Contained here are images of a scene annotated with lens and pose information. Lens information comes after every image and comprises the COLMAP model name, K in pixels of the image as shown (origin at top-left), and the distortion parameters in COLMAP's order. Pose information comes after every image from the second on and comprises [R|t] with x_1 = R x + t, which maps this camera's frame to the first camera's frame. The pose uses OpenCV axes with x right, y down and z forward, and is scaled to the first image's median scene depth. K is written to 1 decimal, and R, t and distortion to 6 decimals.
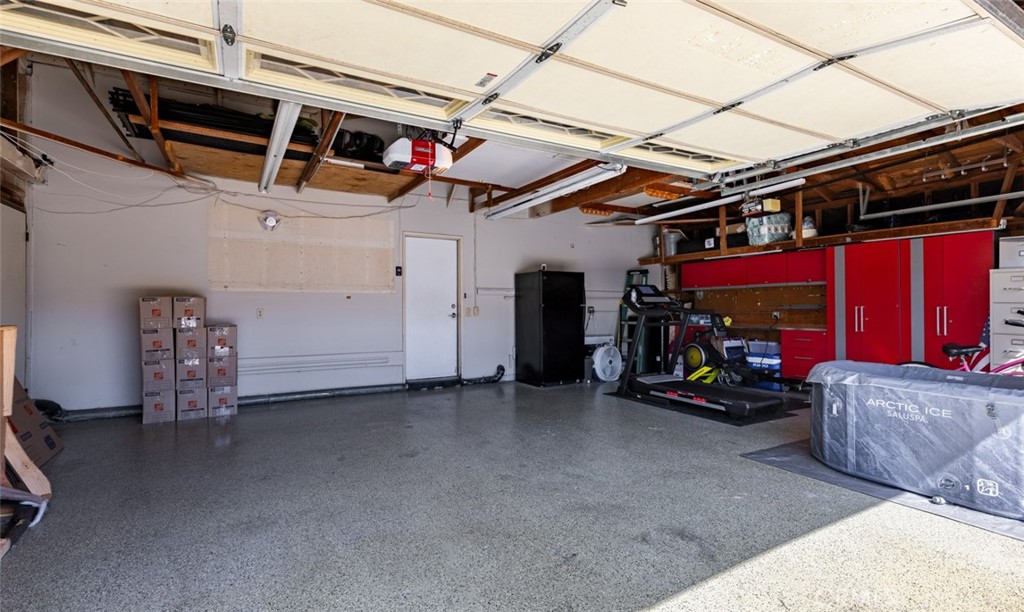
lens RADIAL K [[484.9, 0, 513.4], [0, 484.9, 307.3], [0, 0, 1]] dist [-0.000551, -0.000087]
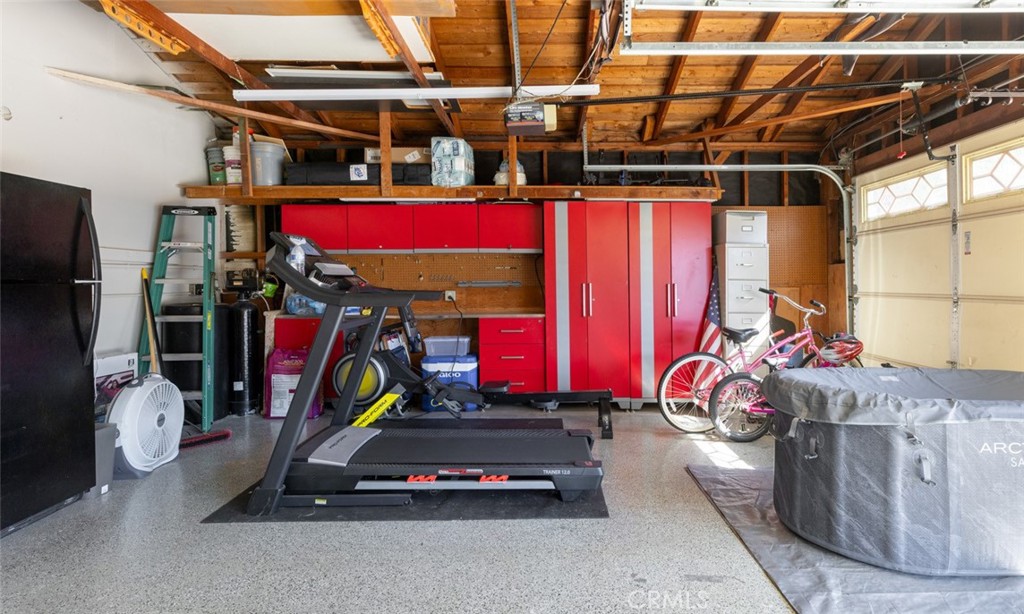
lens RADIAL K [[515.1, 0, 515.7], [0, 515.1, 282.6], [0, 0, 1]] dist [0.002898, -0.000950]
pose [[0.472034, -0.005362, 0.881564, -0.046701], [0.000288, 0.999982, 0.005928, -0.006375], [-0.881580, -0.002544, 0.472027, 0.587244]]
